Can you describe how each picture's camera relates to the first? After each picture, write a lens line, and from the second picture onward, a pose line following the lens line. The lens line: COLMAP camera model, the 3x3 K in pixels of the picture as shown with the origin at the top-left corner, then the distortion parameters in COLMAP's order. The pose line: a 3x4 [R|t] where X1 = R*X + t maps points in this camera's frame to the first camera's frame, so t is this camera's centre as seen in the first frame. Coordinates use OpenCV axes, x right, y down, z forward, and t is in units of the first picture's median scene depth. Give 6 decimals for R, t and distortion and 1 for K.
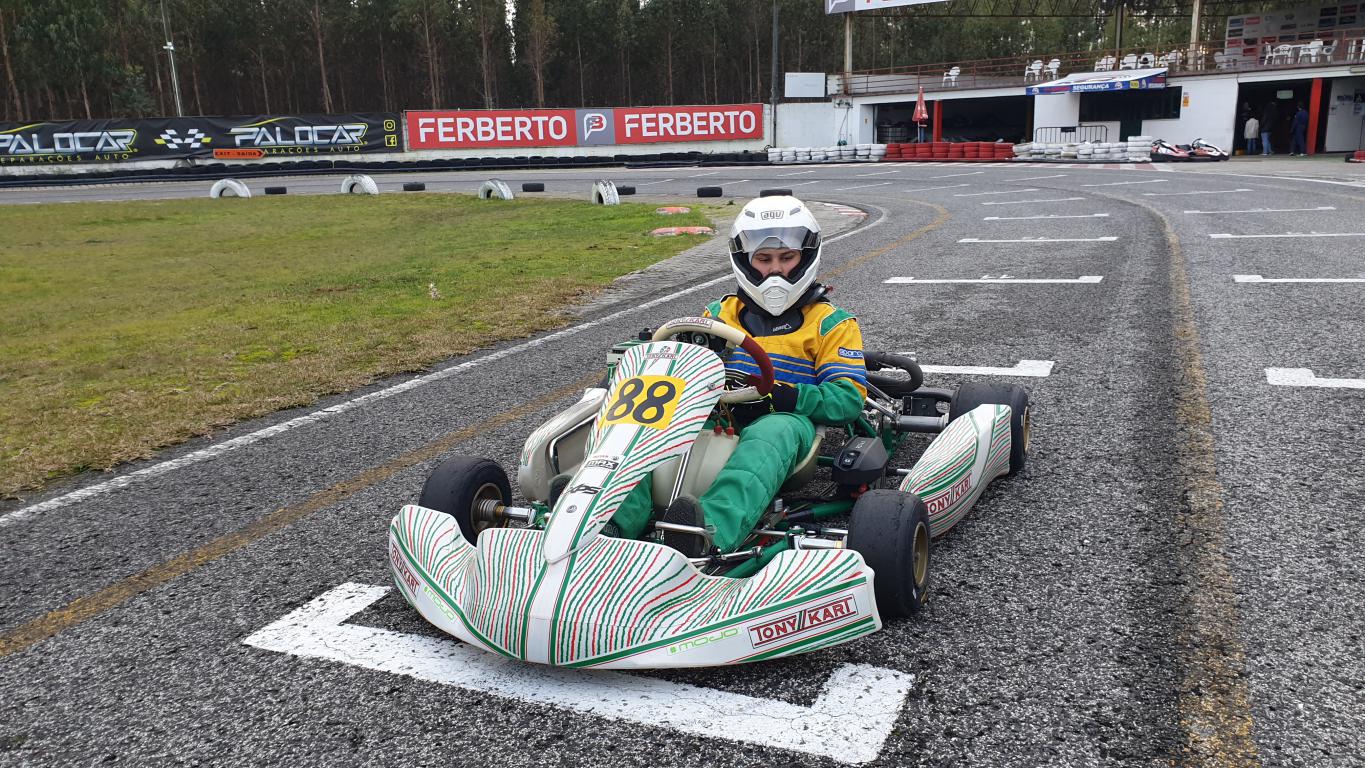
lens RADIAL K [[1066.5, 0, 684.9], [0, 1066.5, 381.6], [0, 0, 1]] dist [0.020354, -0.006123]
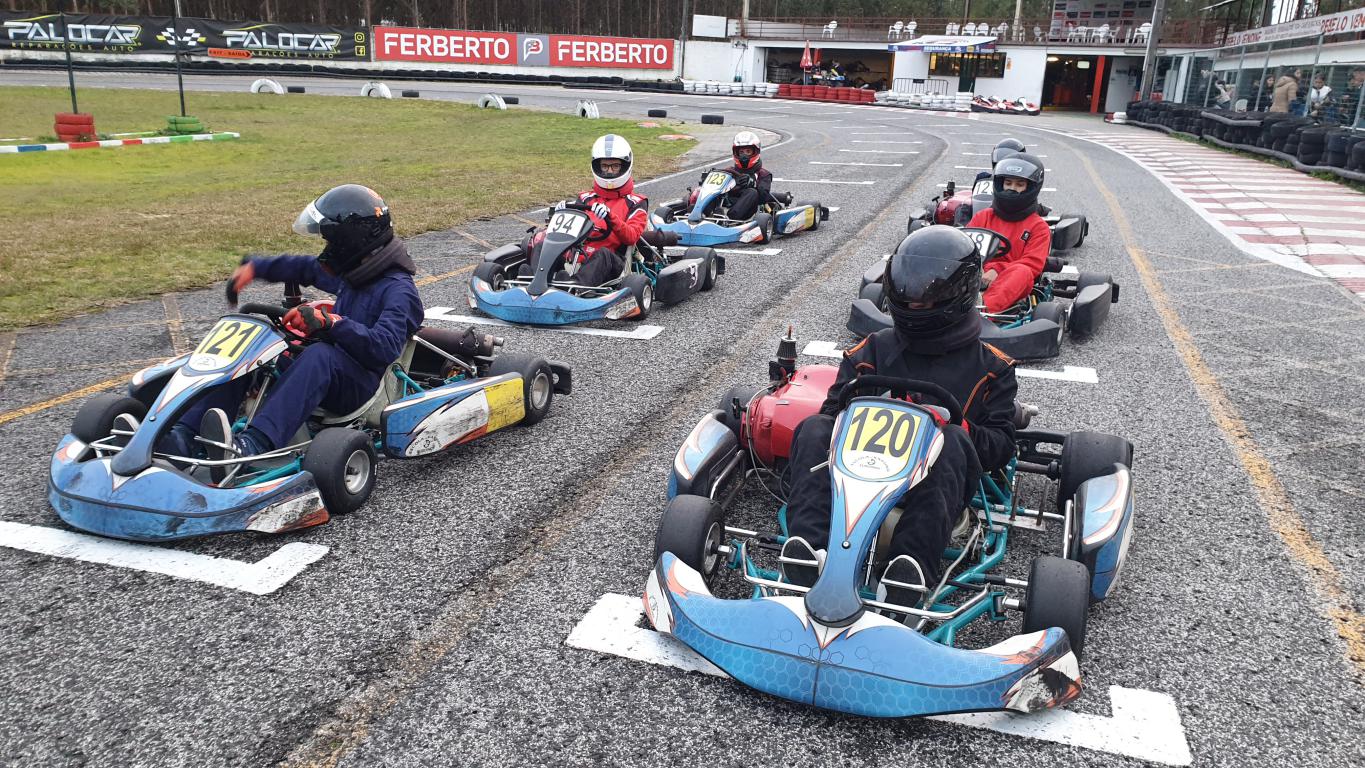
lens RADIAL K [[1066.5, 0, 671.1], [0, 1066.5, 378.7], [0, 0, 1]] dist [0.020354, -0.006123]
pose [[0.992347, 0.034350, 0.118607, -0.065169], [-0.042286, 0.996986, 0.065047, 0.042015], [-0.116015, -0.069565, 0.990808, -0.224851]]
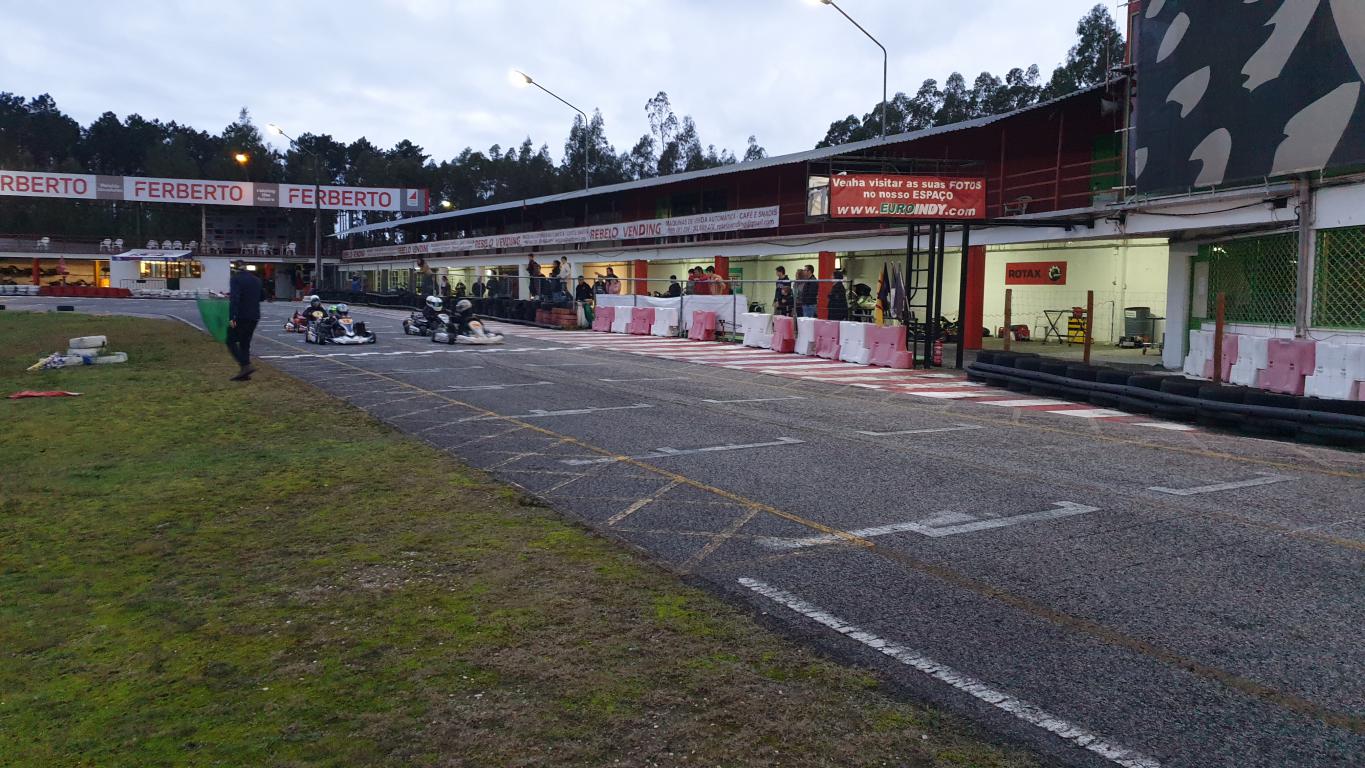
lens RADIAL K [[1066.5, 0, 685.0], [0, 1066.5, 366.4], [0, 0, 1]] dist [0.020354, -0.006123]
pose [[0.604976, -0.022603, 0.795923, -0.460218], [0.139798, 0.987085, -0.078228, 0.150070], [-0.783875, 0.158595, 0.600323, -0.669109]]
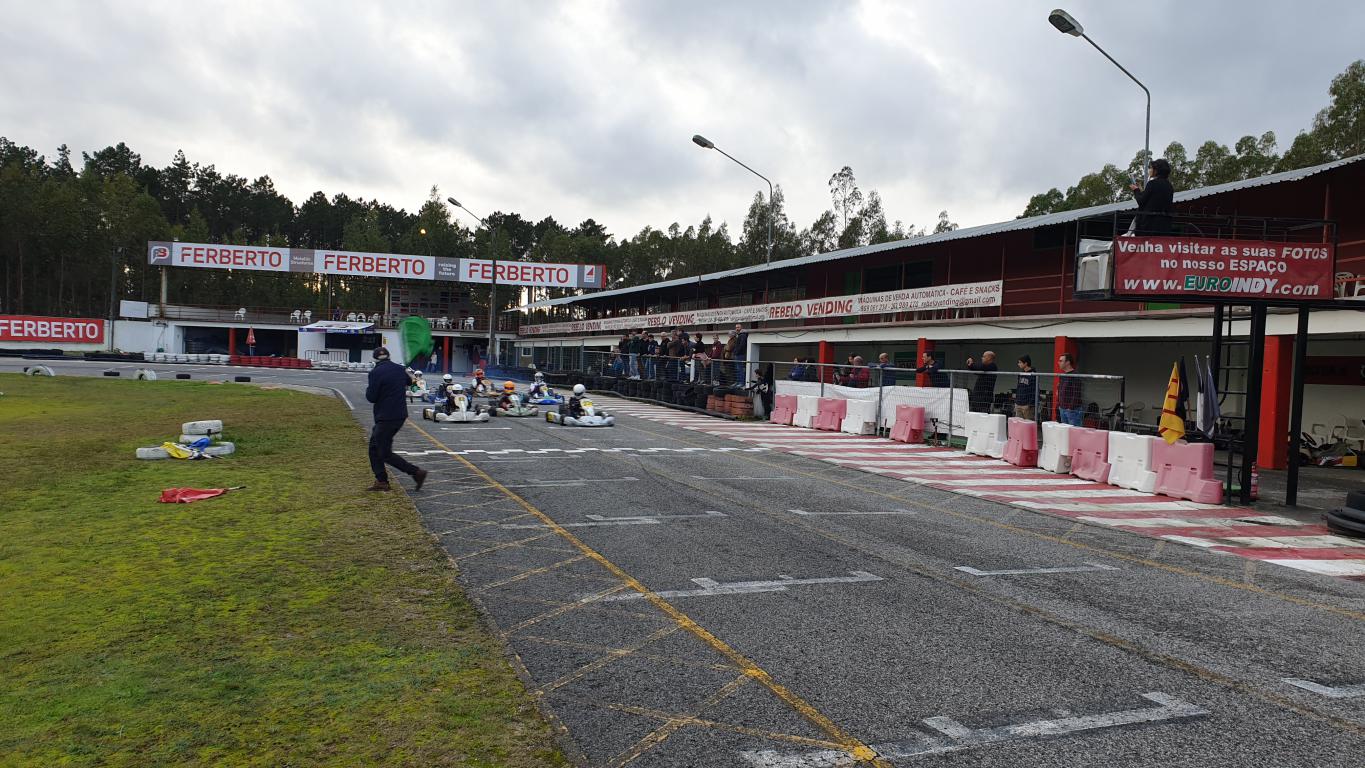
lens RADIAL K [[1066.5, 0, 681.3], [0, 1066.5, 380.2], [0, 0, 1]] dist [0.020354, -0.006123]
pose [[0.726425, 0.042399, 0.685937, -0.390746], [0.090220, 0.983574, -0.156341, 0.128821], [-0.681299, 0.175456, 0.710667, -0.602211]]
